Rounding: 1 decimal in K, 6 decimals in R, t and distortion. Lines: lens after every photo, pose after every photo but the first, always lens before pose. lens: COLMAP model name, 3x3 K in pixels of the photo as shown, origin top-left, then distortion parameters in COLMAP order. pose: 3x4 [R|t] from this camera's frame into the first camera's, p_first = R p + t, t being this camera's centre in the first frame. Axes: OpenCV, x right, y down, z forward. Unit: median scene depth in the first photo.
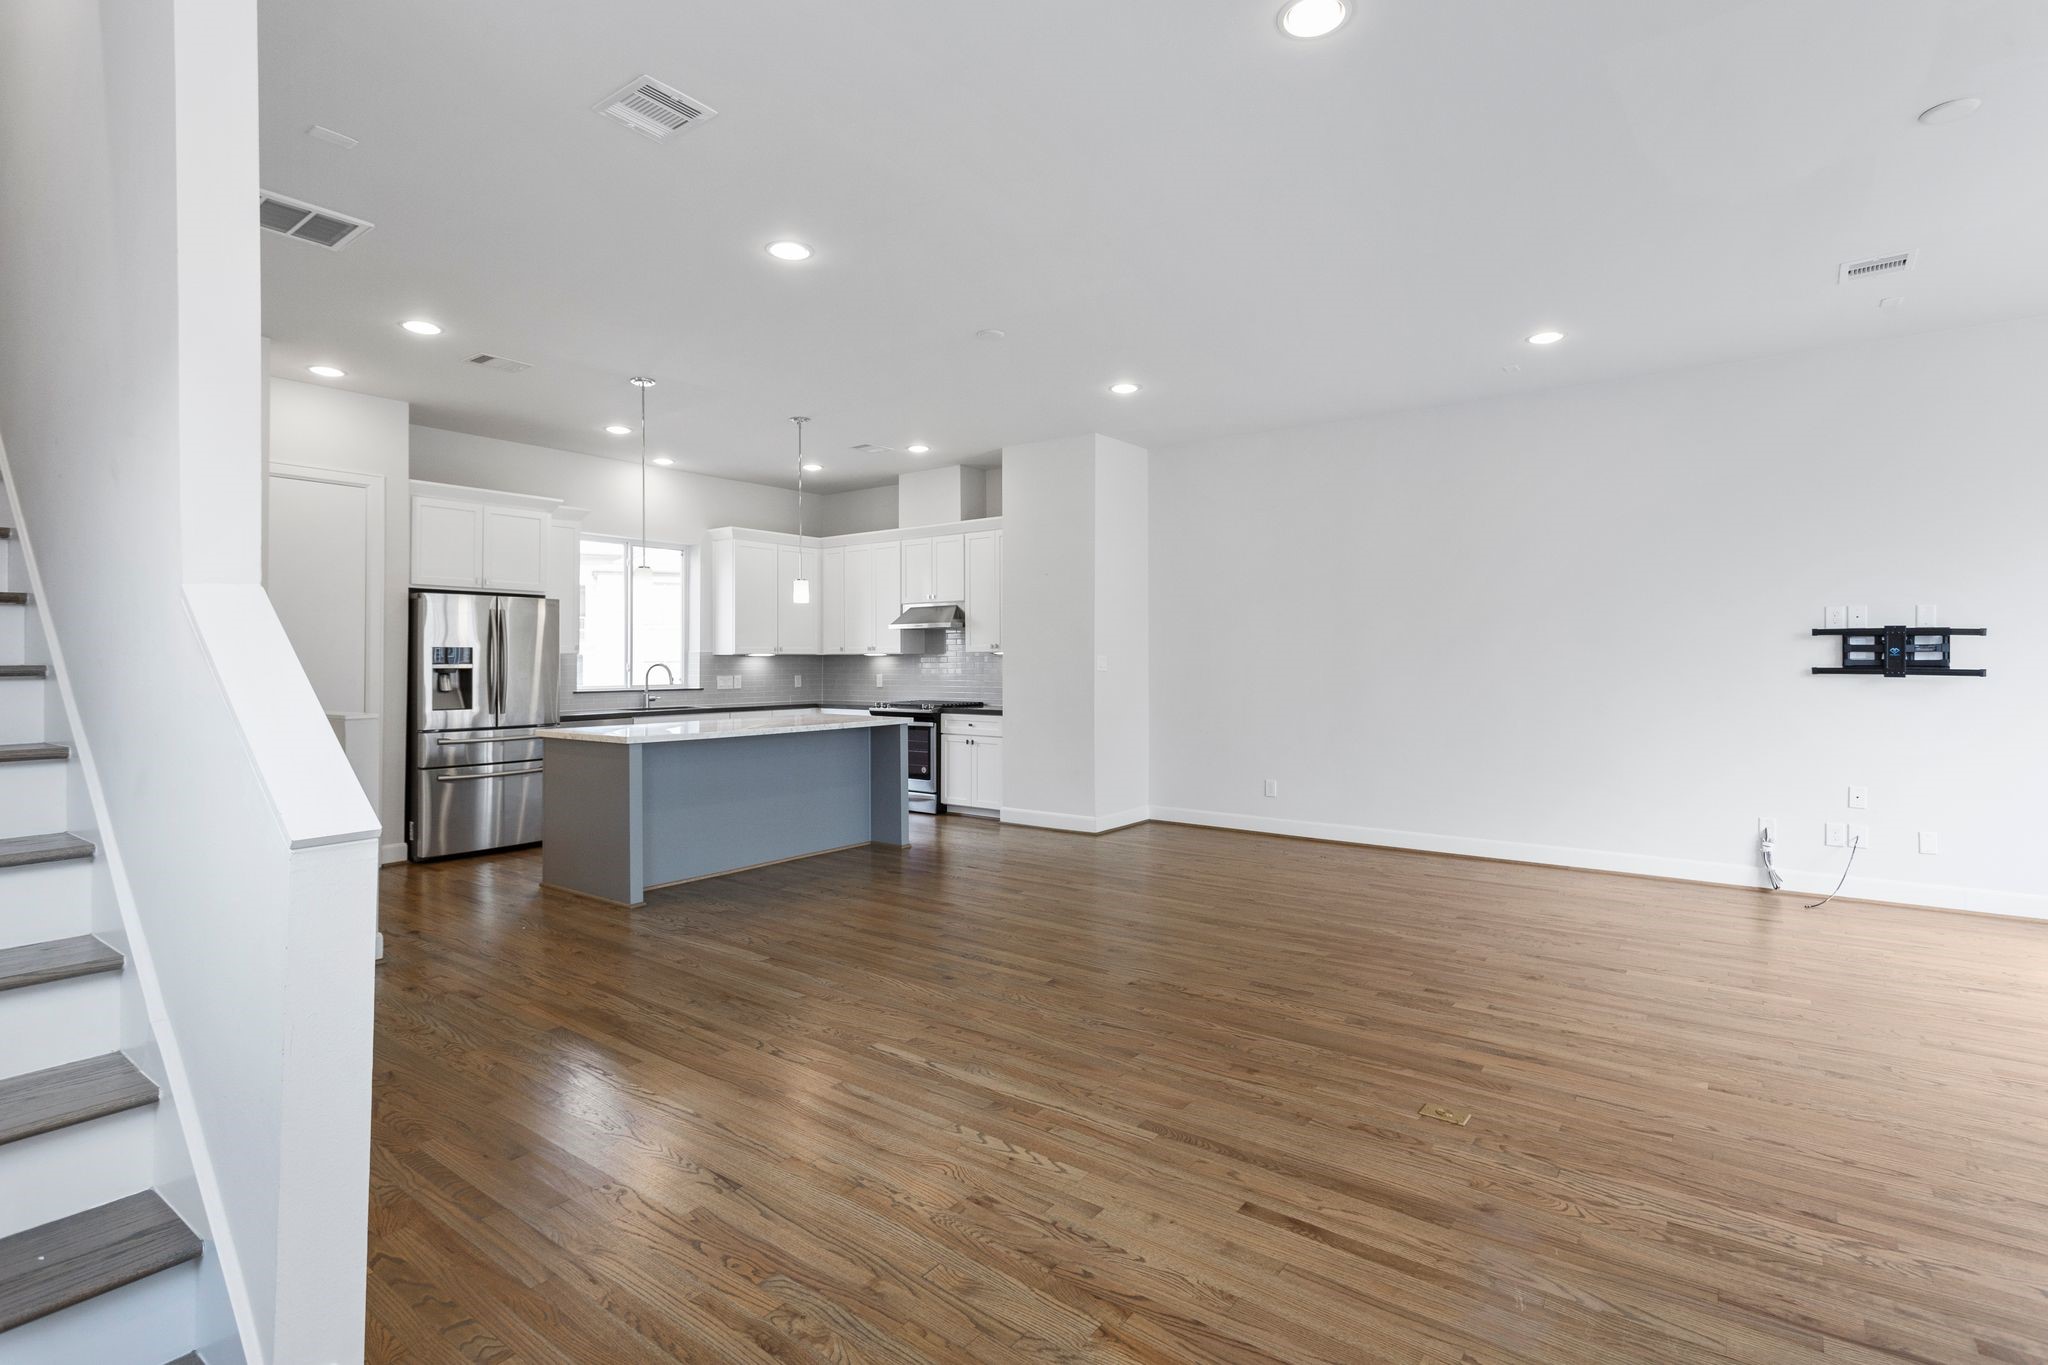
lens RADIAL K [[981.7, 0, 1030.2], [0, 981.7, 649.0], [0, 0, 1]] dist [0.001312, 0.001571]
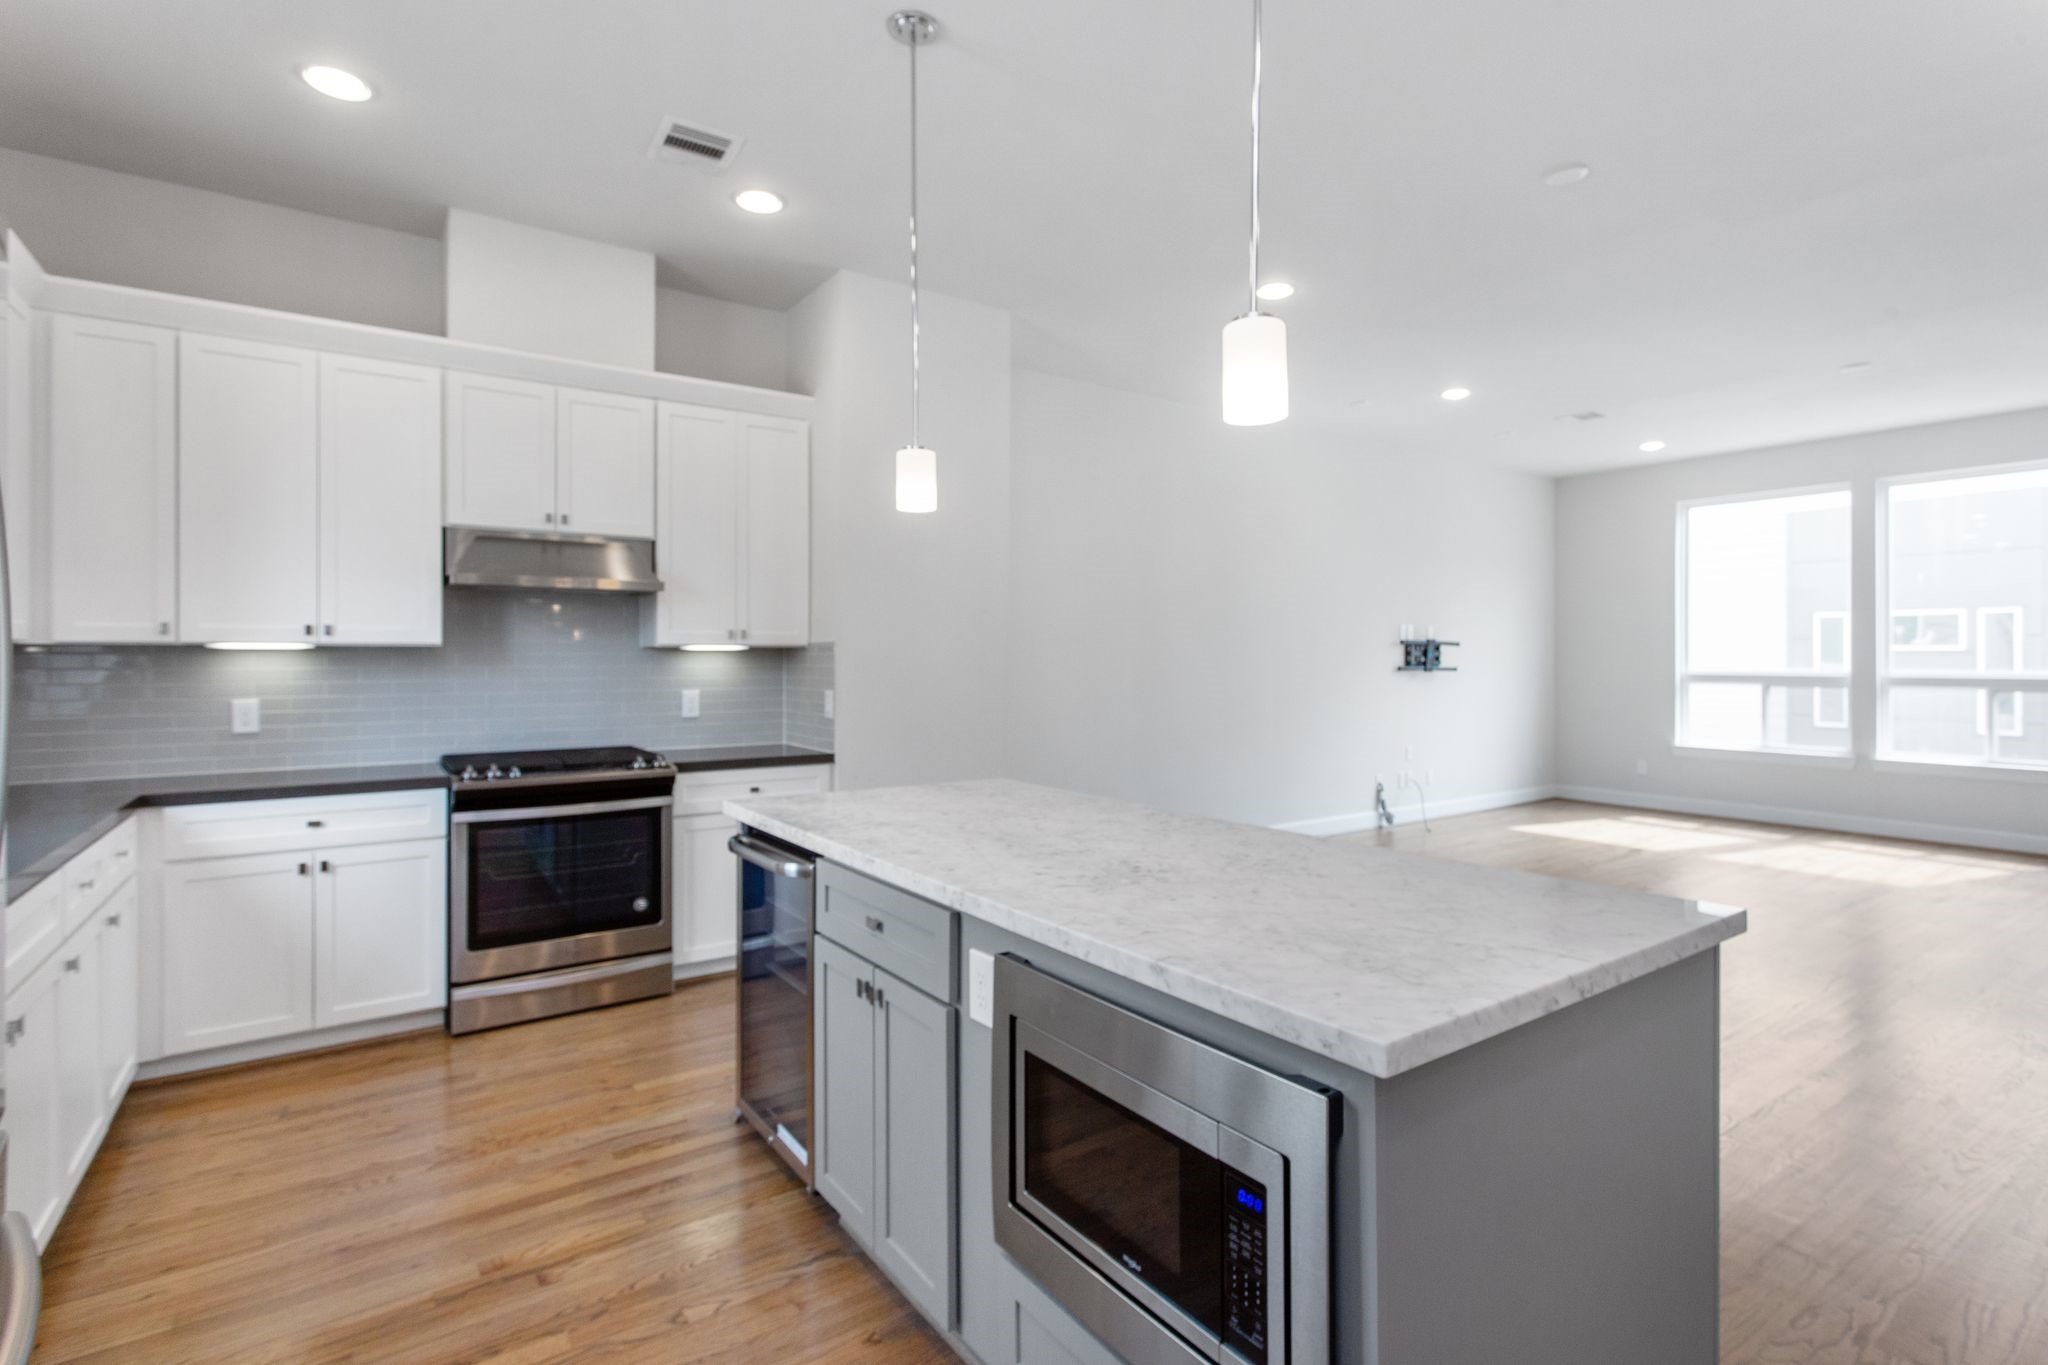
lens RADIAL K [[981.7, 0, 1025.2], [0, 981.7, 660.2], [0, 0, 1]] dist [0.001312, 0.001571]
pose [[0.314188, -0.000185, 0.949361, -0.600032], [-0.013289, 0.999901, 0.004593, 0.008553], [-0.949268, -0.014059, 0.314154, 0.861810]]
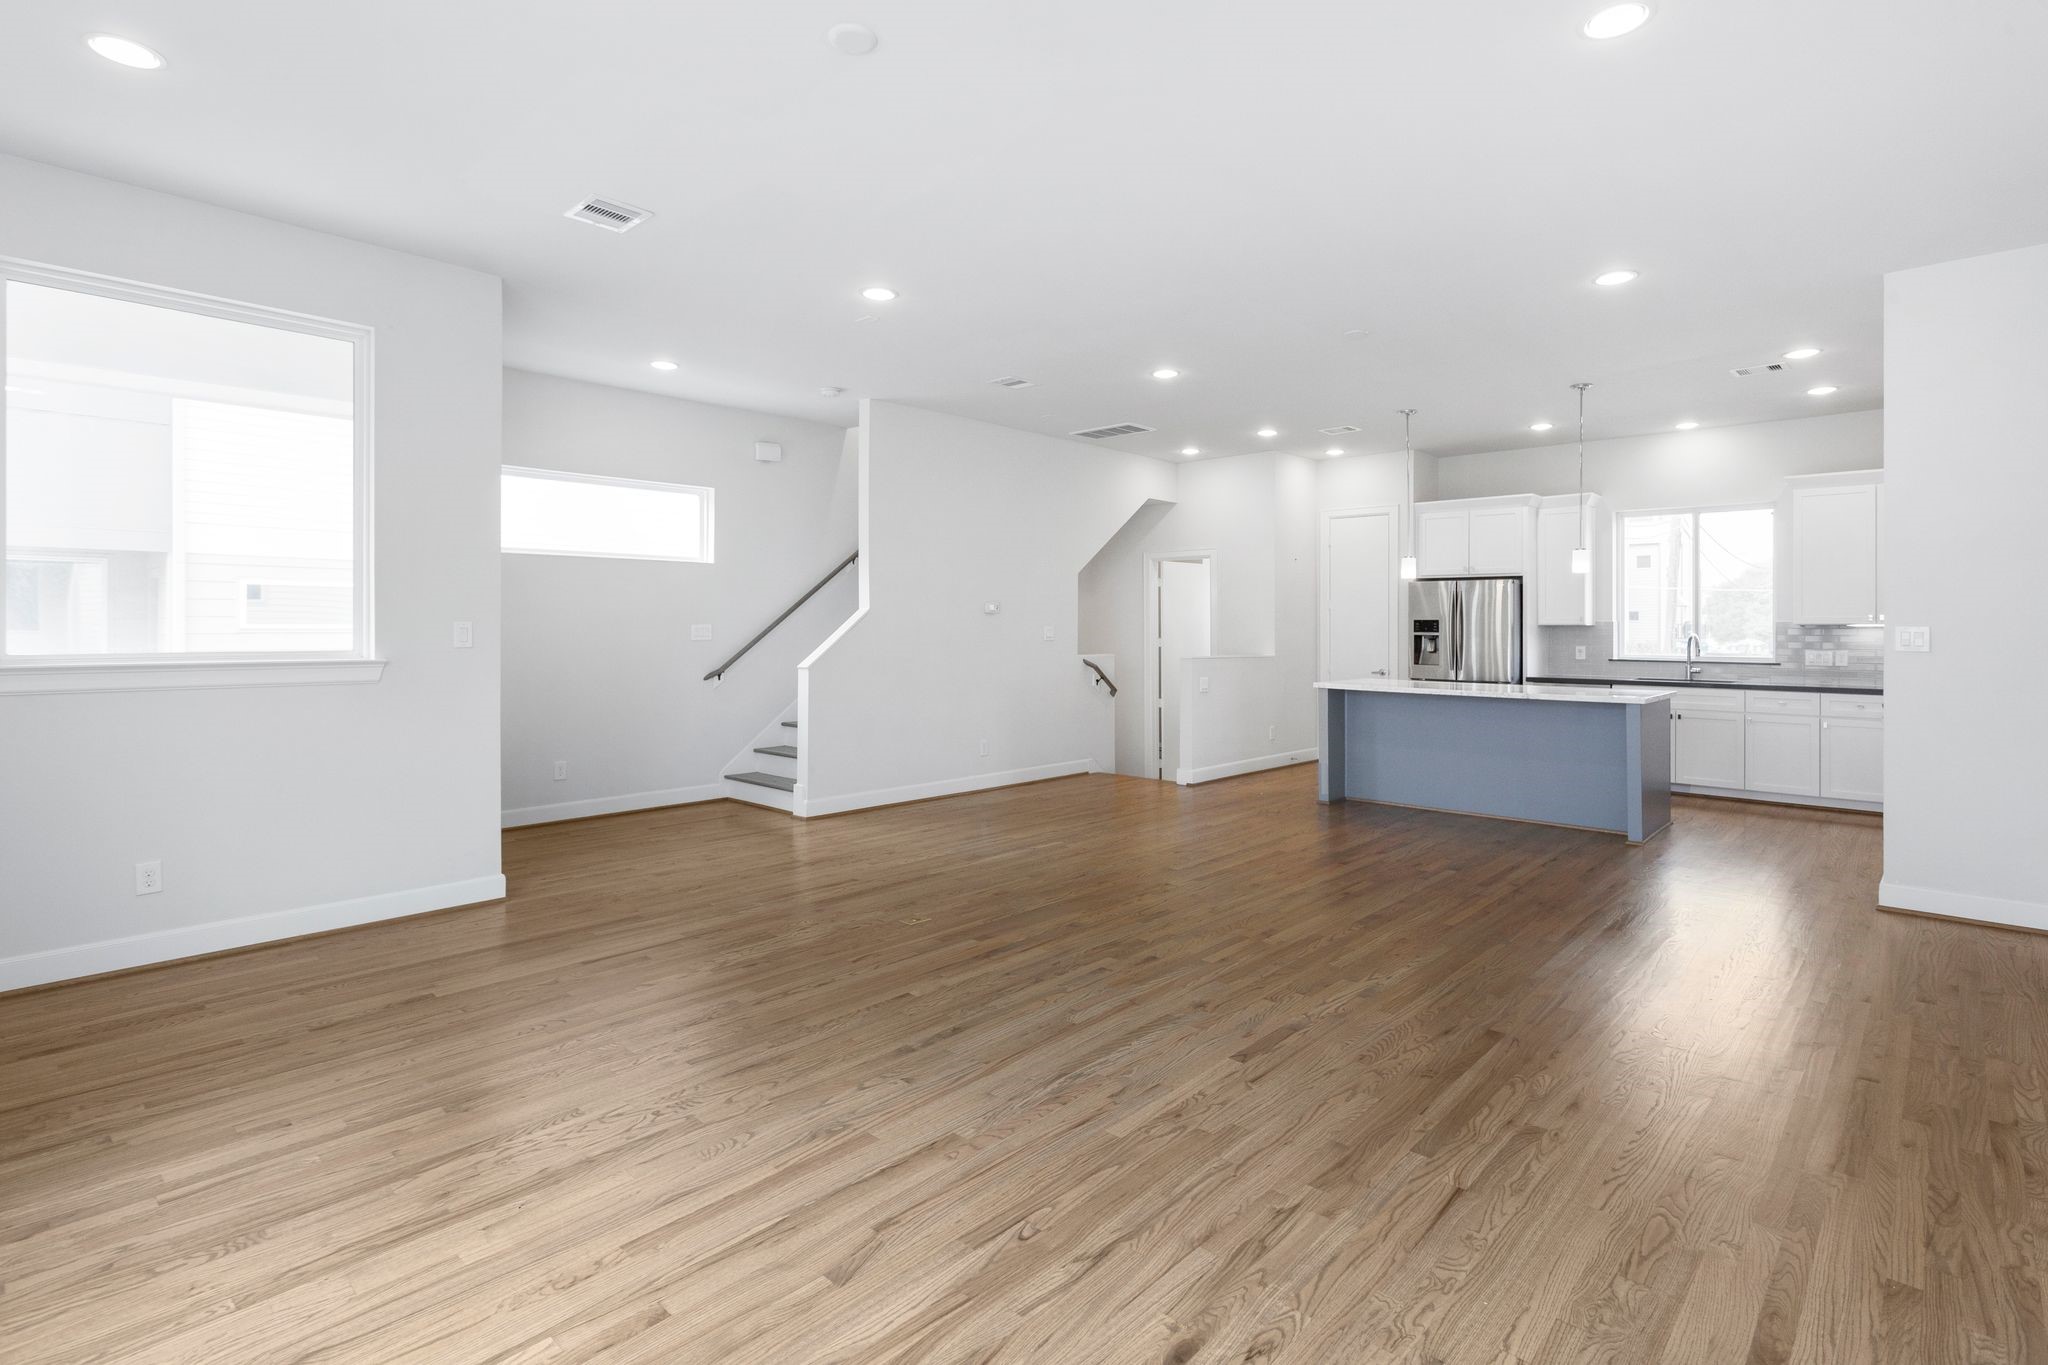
lens RADIAL K [[981.7, 0, 1019.5], [0, 981.7, 633.6], [0, 0, 1]] dist [0.001312, 0.001571]
pose [[-0.112420, 0.007092, -0.993636, 0.826635], [0.008502, 0.999945, 0.006175, 0.003434], [0.993624, -0.007754, -0.112474, 0.567831]]
